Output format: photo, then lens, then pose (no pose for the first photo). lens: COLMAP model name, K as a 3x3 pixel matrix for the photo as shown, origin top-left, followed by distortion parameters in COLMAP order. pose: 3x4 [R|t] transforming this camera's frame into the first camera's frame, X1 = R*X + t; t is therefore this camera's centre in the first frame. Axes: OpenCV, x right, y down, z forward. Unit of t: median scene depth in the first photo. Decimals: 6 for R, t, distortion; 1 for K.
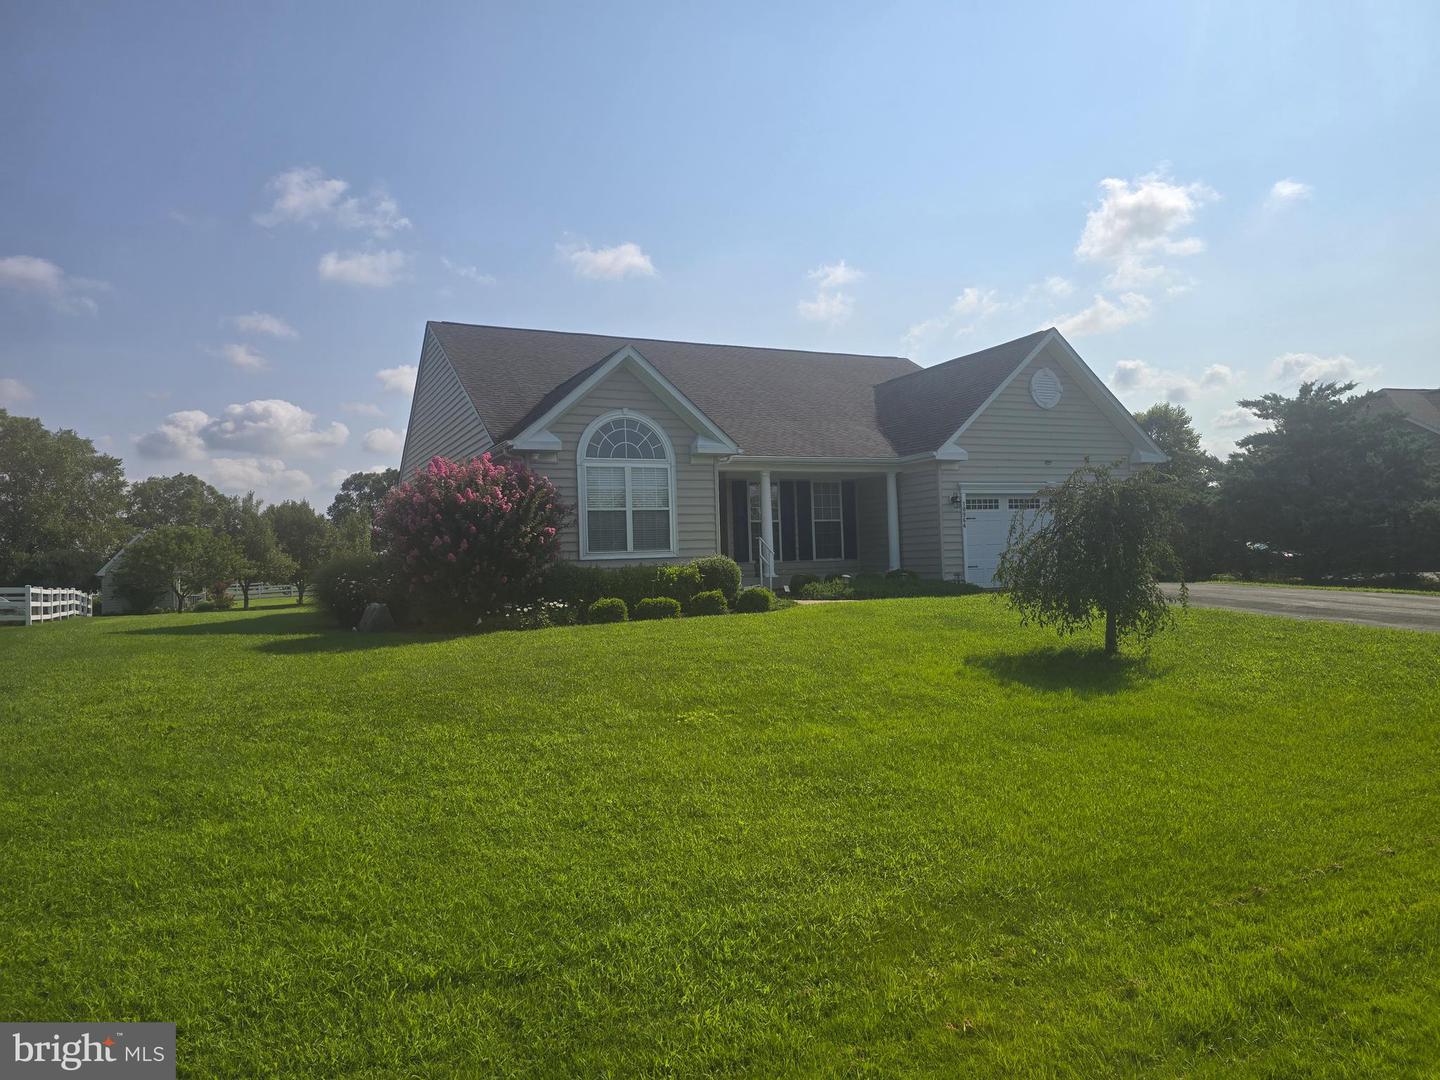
lens RADIAL K [[953.4, 0, 720.0], [0, 953.4, 540.0], [0, 0, 1]] dist [0.100393, -0.090699]
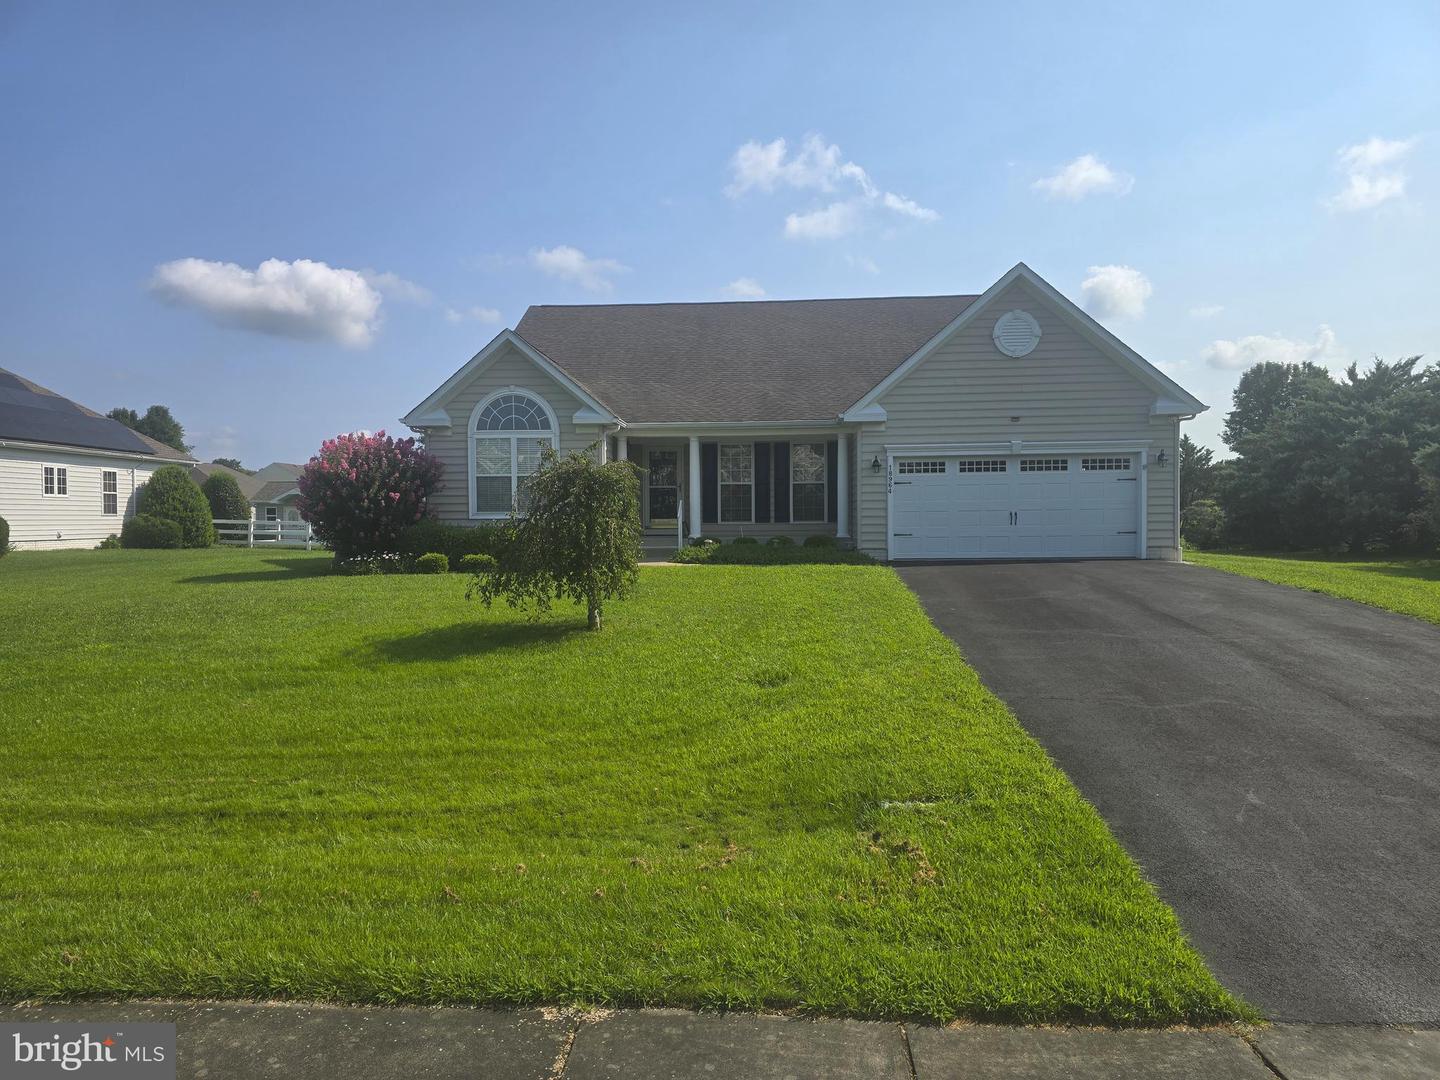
lens RADIAL K [[953.4, 0, 720.0], [0, 953.4, 540.0], [0, 0, 1]] dist [0.100393, -0.090699]
pose [[0.873441, 0.039572, -0.485320, 0.580638], [-0.009005, 0.997835, 0.065154, -0.027352], [0.486847, -0.052537, 0.871906, 0.103743]]
